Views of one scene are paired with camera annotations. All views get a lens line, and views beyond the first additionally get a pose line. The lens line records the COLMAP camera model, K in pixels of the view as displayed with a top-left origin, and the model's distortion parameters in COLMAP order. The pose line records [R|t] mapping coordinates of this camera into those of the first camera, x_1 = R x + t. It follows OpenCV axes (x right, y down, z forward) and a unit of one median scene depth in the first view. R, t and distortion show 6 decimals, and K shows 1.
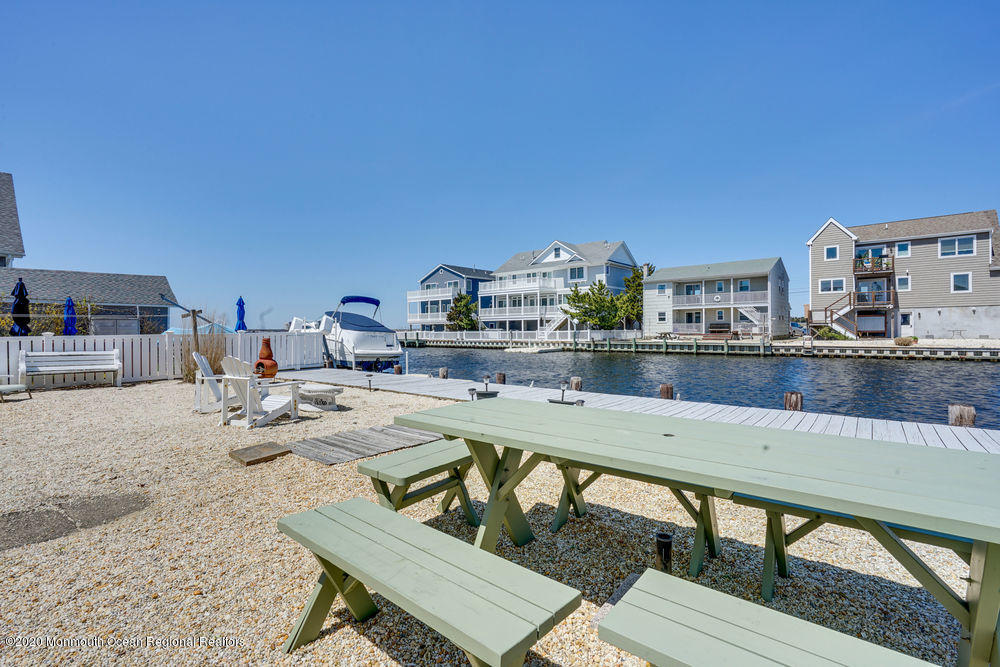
lens RADIAL K [[450.5, 0, 500.0], [0, 450.5, 333.5], [0, 0, 1]] dist [0.002127, 0.000261]
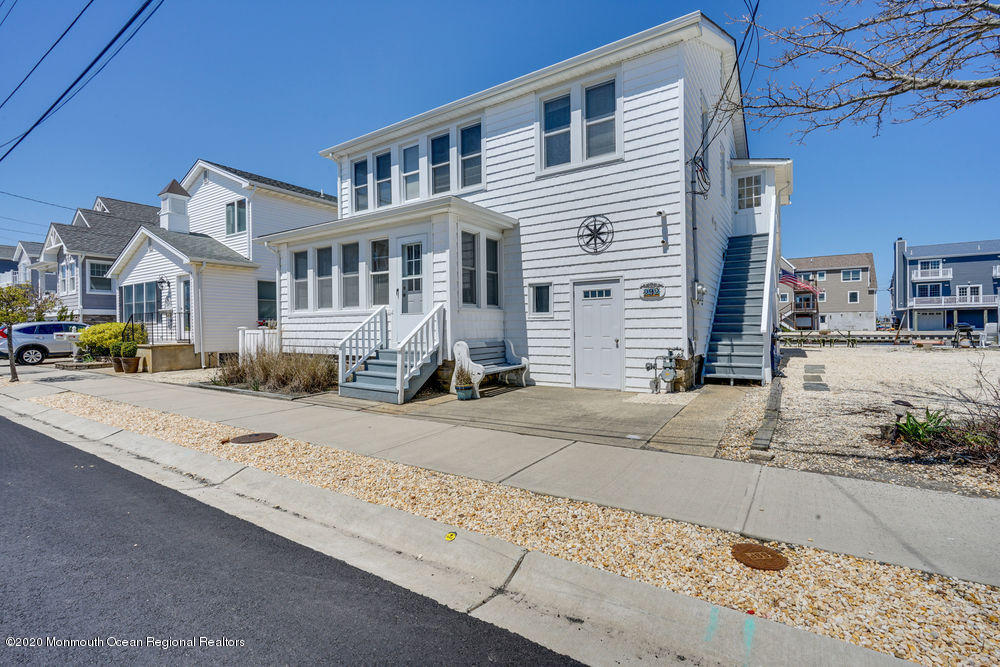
lens RADIAL K [[450.5, 0, 500.0], [0, 450.5, 333.5], [0, 0, 1]] dist [0.002127, 0.000261]
pose [[0.991796, -0.002092, 0.127811, -0.416479], [0.001609, 0.999991, 0.003878, 0.010538], [-0.127818, -0.003641, 0.991791, -0.415915]]
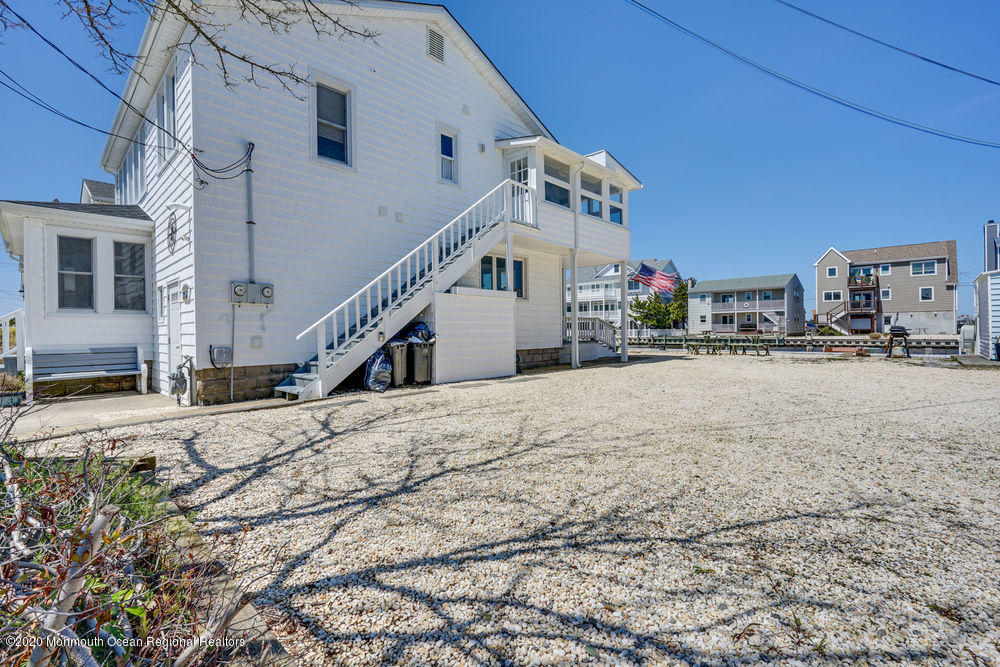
lens RADIAL K [[450.5, 0, 500.0], [0, 450.5, 333.5], [0, 0, 1]] dist [0.002127, 0.000261]
pose [[0.998380, -0.001120, -0.056893, -0.181672], [0.000960, 0.999996, -0.002837, 0.009416], [0.056895, 0.002777, 0.998376, -0.399575]]
